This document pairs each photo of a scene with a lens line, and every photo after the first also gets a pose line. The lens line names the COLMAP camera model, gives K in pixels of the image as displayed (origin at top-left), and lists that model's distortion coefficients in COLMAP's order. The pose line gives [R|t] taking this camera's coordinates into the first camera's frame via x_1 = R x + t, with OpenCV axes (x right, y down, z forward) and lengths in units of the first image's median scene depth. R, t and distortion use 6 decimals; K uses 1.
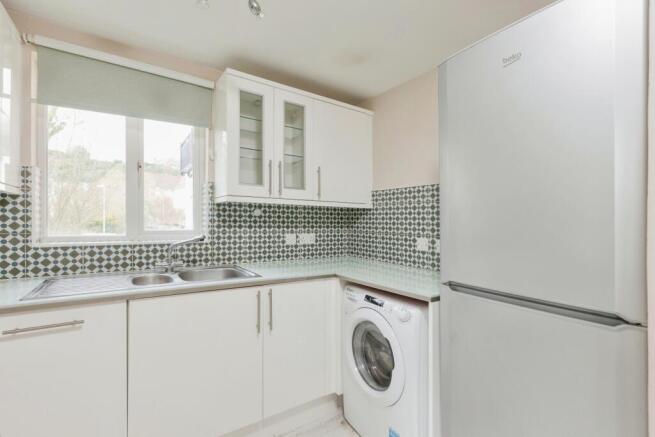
lens RADIAL K [[294.7, 0, 327.5], [0, 294.7, 218.5], [0, 0, 1]] dist [-0.000261, -0.000039]
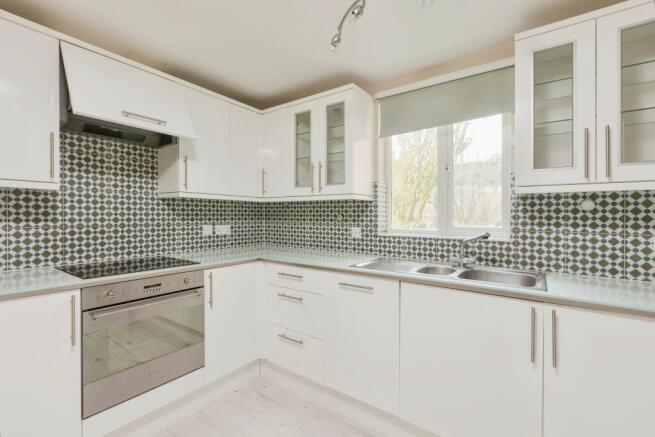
lens RADIAL K [[304.6, 0, 327.5], [0, 304.6, 218.5], [0, 0, 1]] dist [0.000184, 0.000025]
pose [[0.324530, -0.001464, -0.945874, 0.317192], [0.007512, 0.999971, 0.001029, 0.007265], [0.945845, -0.007439, 0.324532, 0.214442]]
